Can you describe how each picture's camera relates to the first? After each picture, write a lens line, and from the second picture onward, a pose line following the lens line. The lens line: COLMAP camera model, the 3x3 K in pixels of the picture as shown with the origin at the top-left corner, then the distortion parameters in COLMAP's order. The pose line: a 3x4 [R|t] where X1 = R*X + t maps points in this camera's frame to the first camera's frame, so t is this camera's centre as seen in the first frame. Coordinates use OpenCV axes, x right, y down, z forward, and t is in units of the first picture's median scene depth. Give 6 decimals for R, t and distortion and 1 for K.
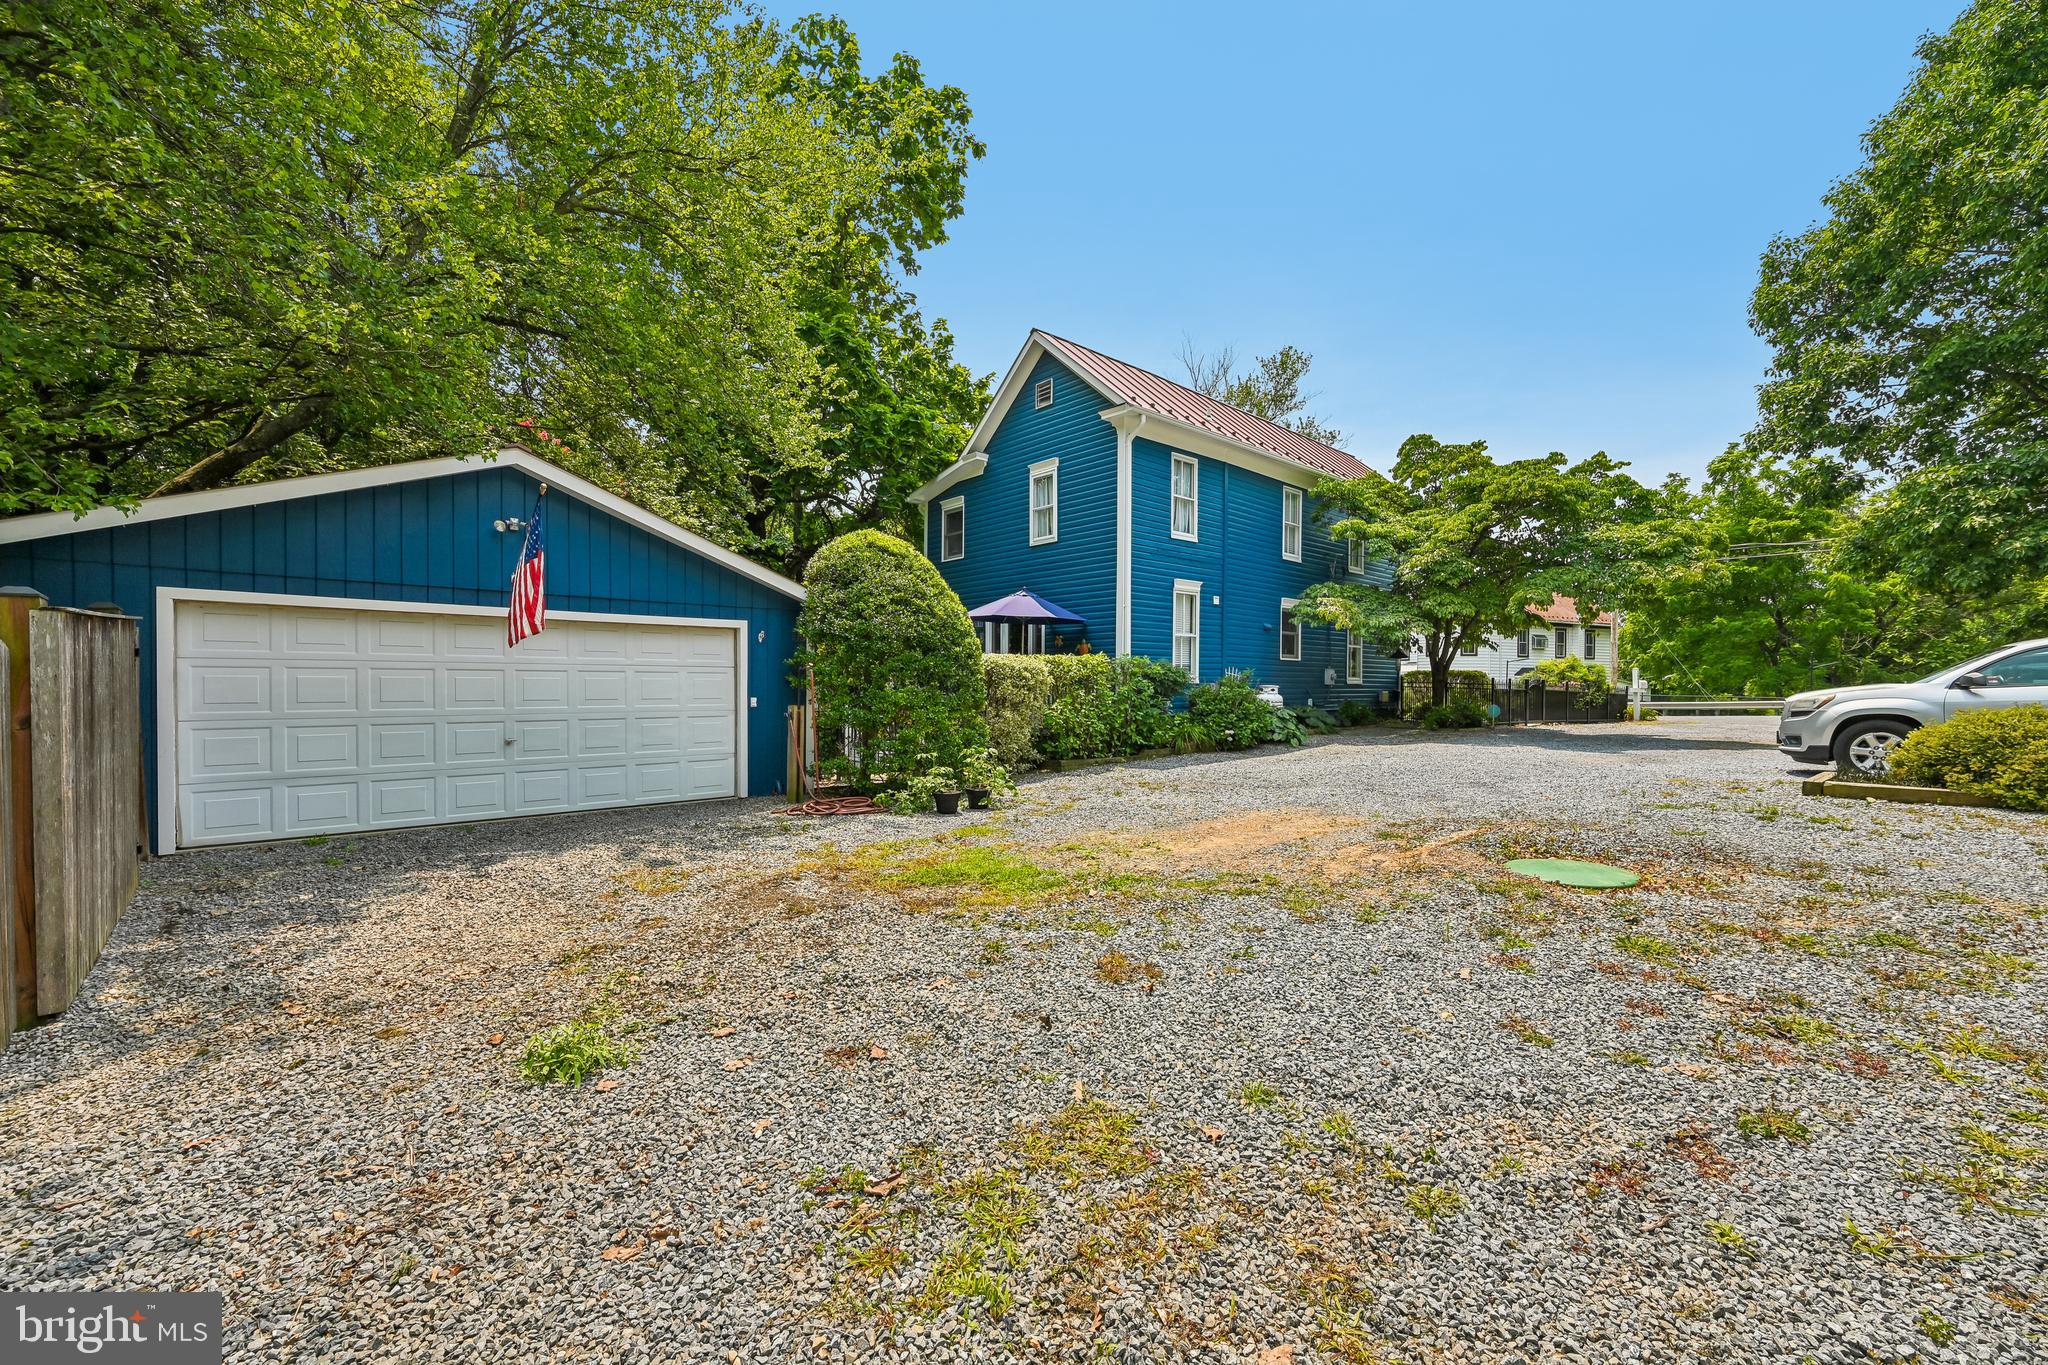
lens RADIAL K [[806.9, 0, 1031.0], [0, 806.9, 692.9], [0, 0, 1]] dist [0.000477, -0.000252]
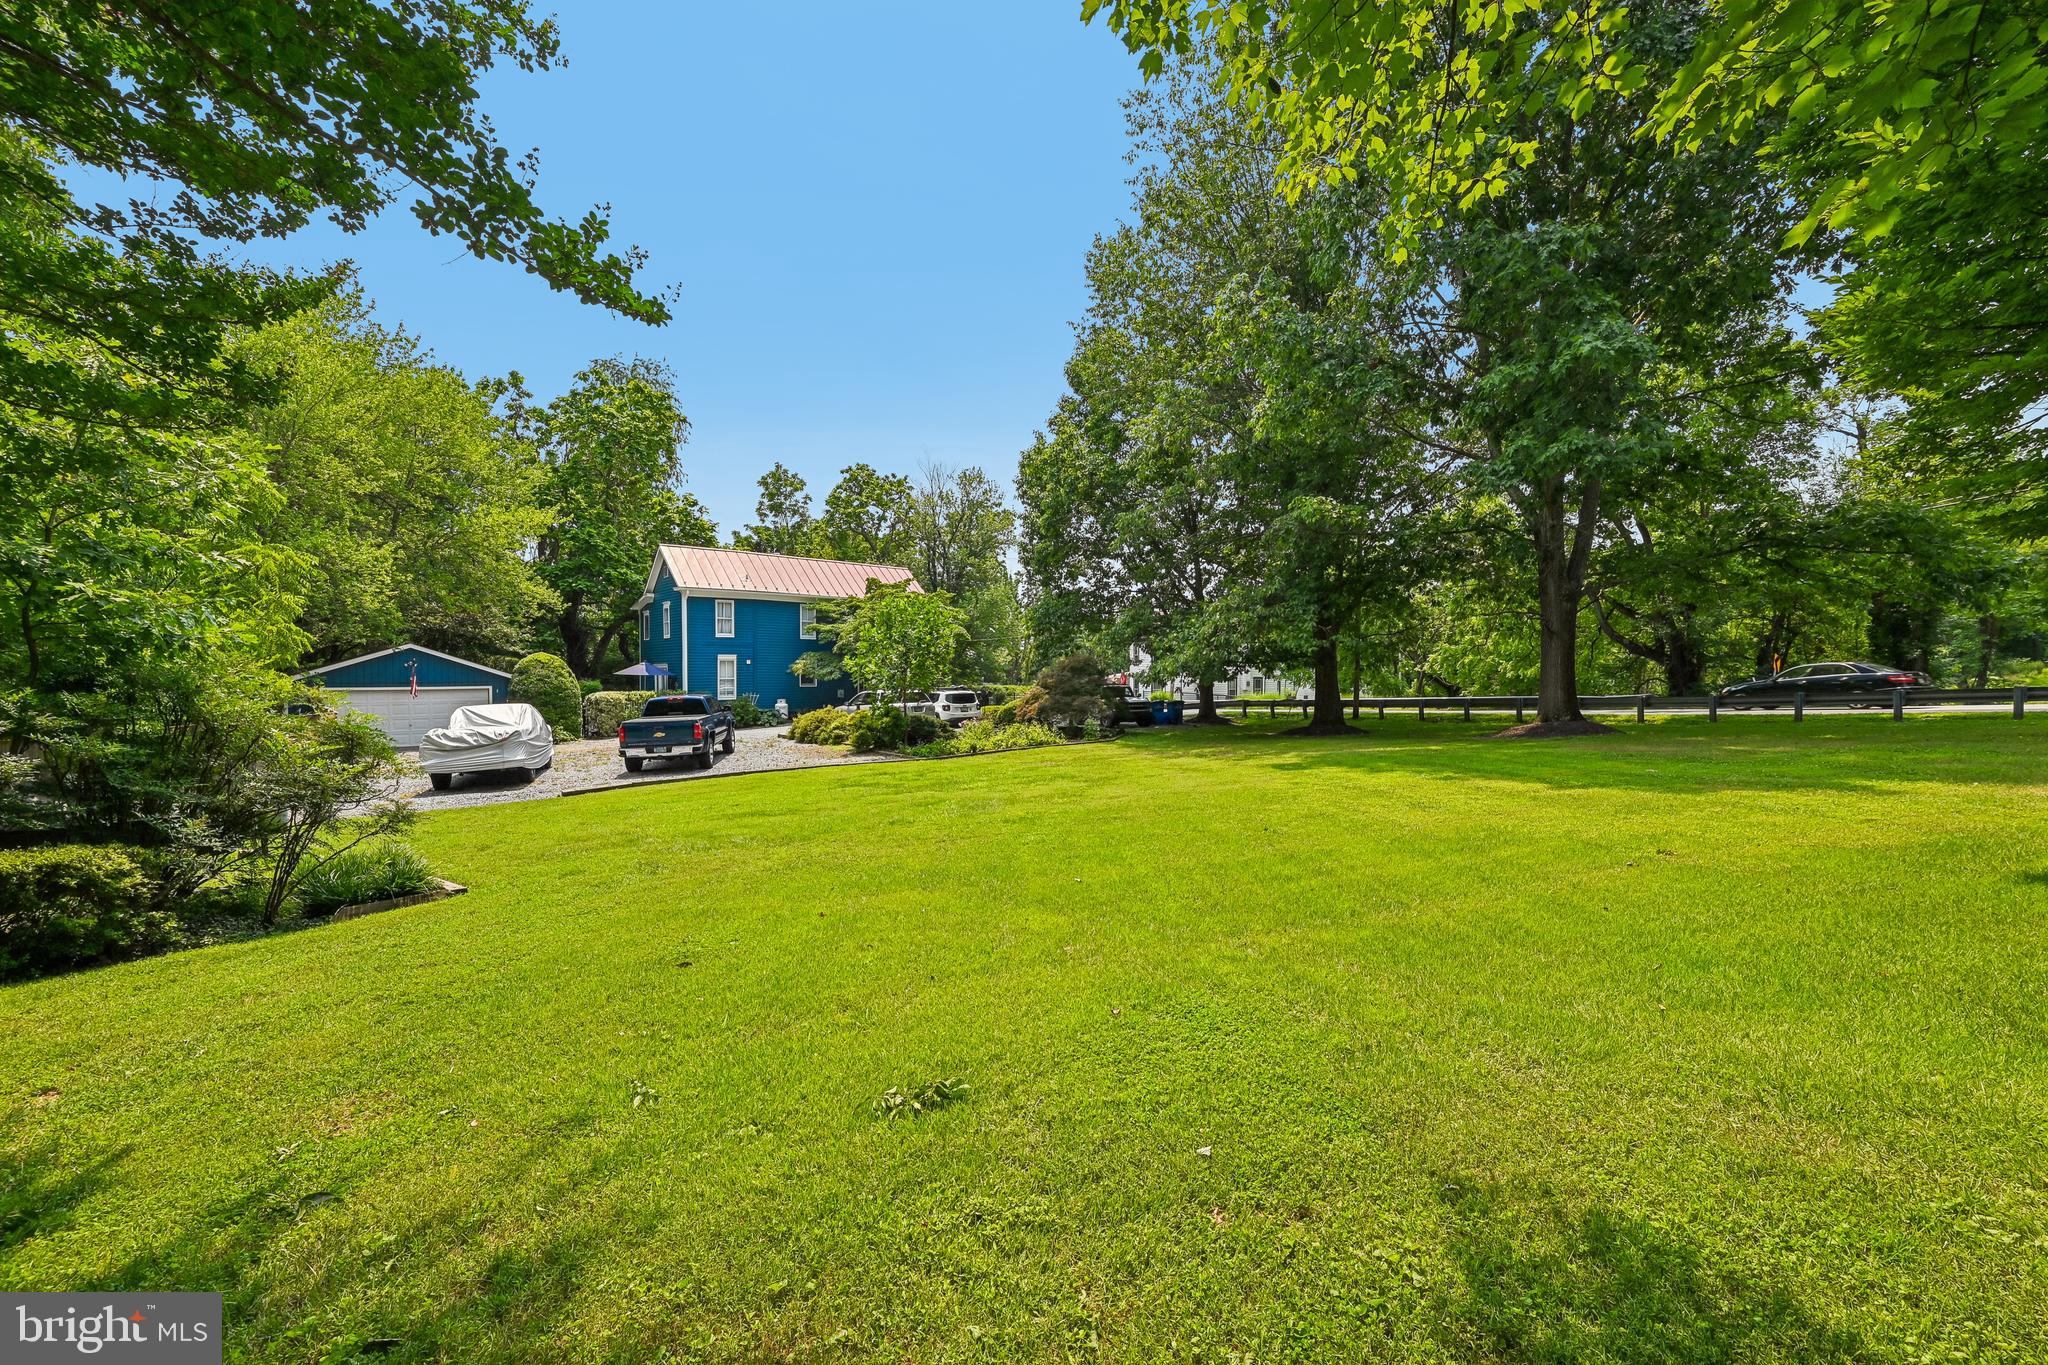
lens RADIAL K [[806.9, 0, 1025.7], [0, 806.9, 675.1], [0, 0, 1]] dist [0.000477, -0.000252]
pose [[0.999992, -0.003846, -0.001453, 1.003565], [0.003833, 0.999953, -0.008890, -0.055920], [0.001487, 0.008884, 0.999959, -1.237422]]
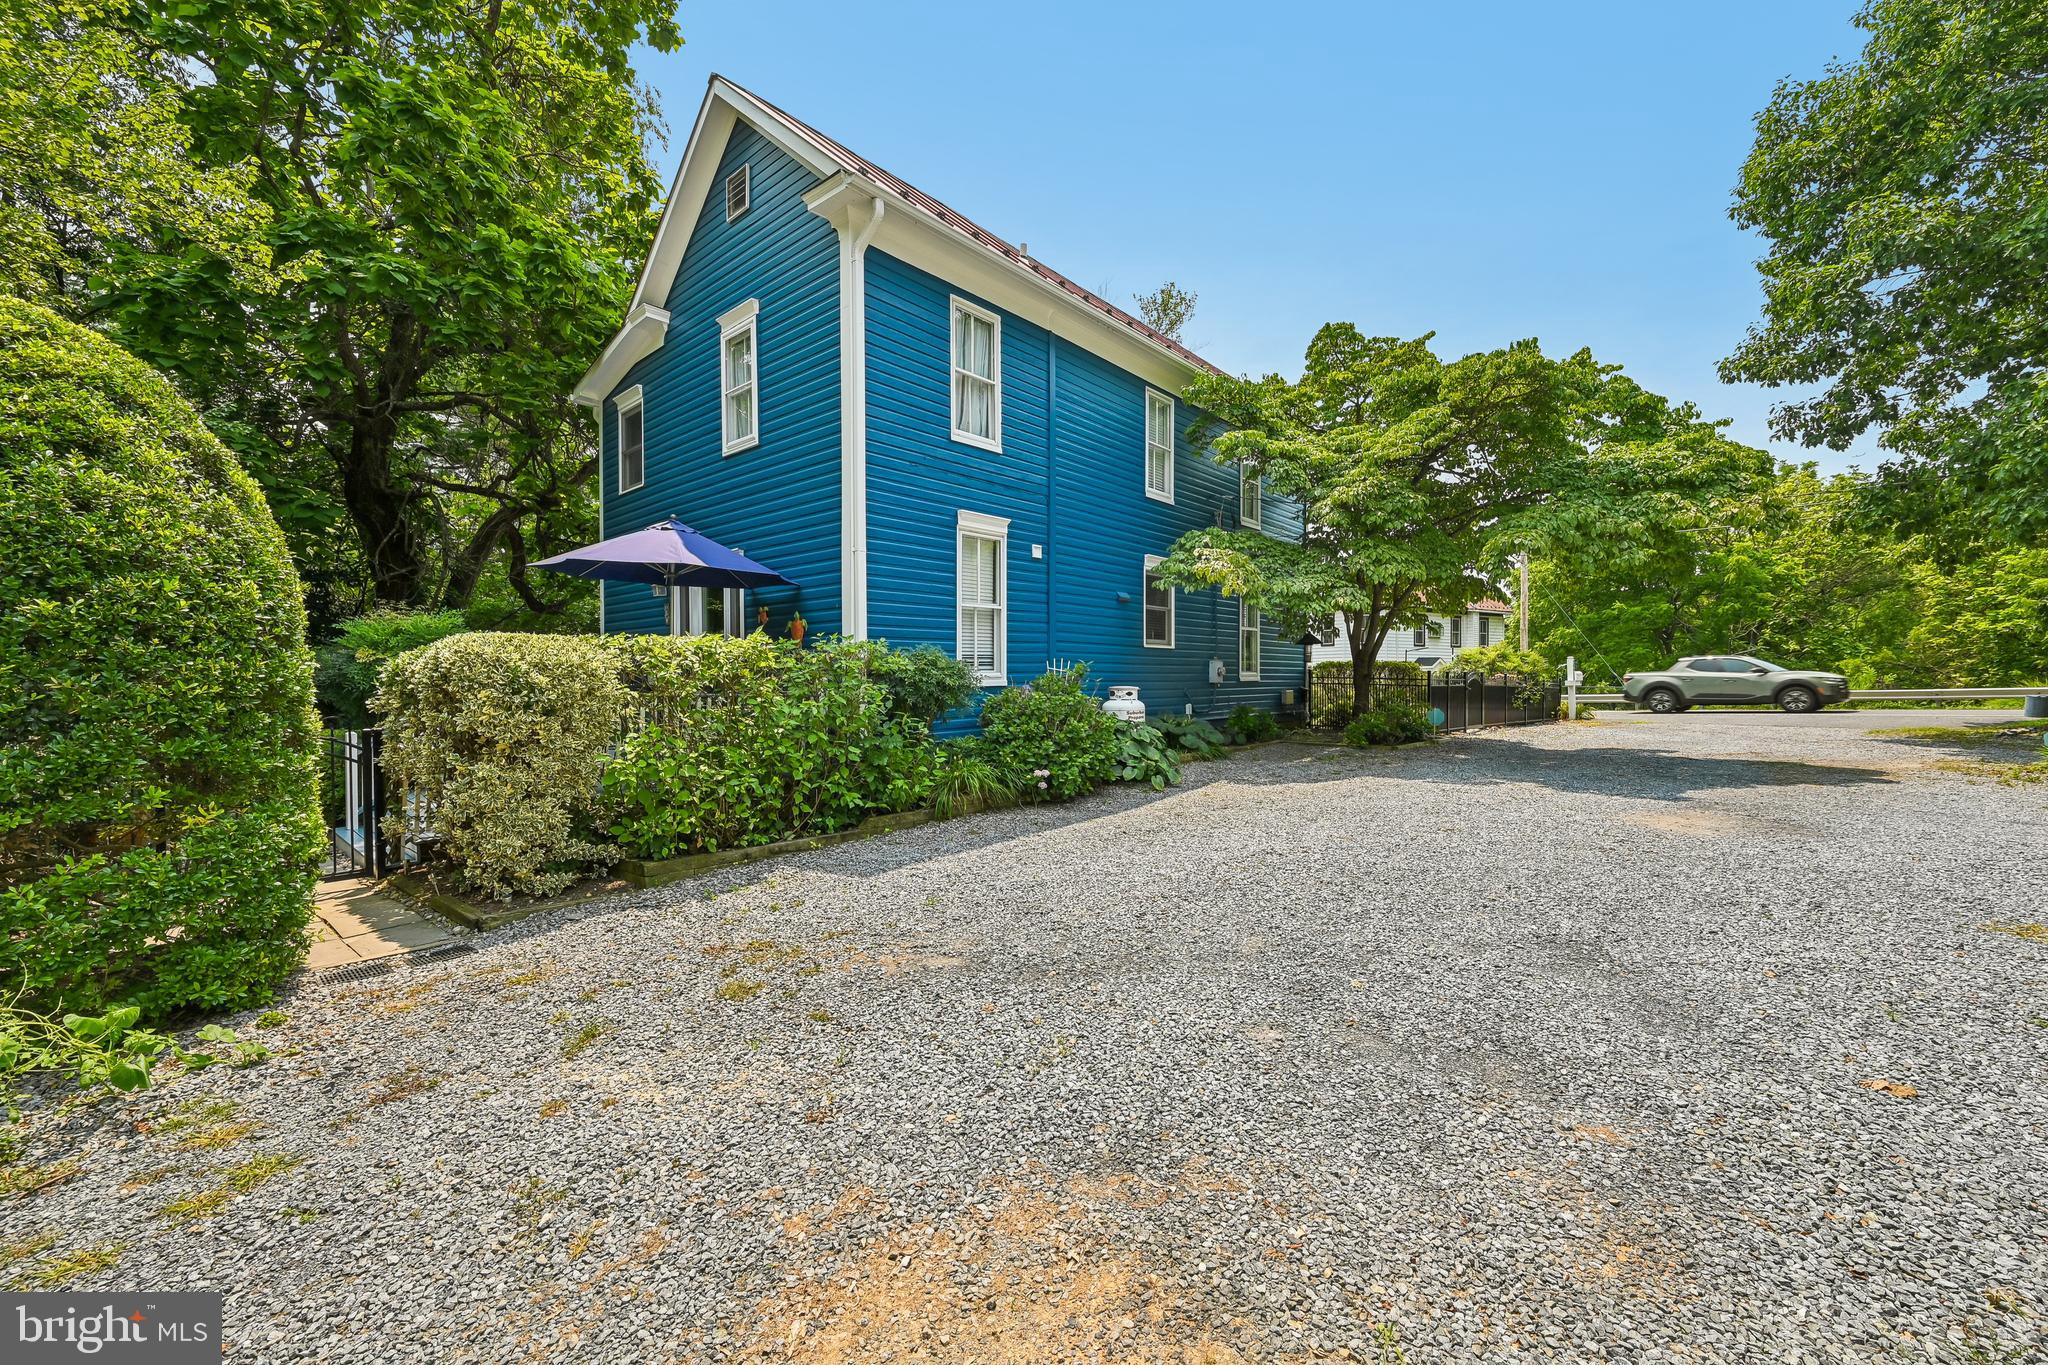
lens RADIAL K [[806.9, 0, 1030.1], [0, 806.9, 688.1], [0, 0, 1]] dist [0.000477, -0.000252]
pose [[0.992865, -0.010684, 0.118762, 0.149481], [0.010278, 0.999939, 0.004027, -0.011929], [-0.118797, -0.002778, 0.992915, 0.382614]]
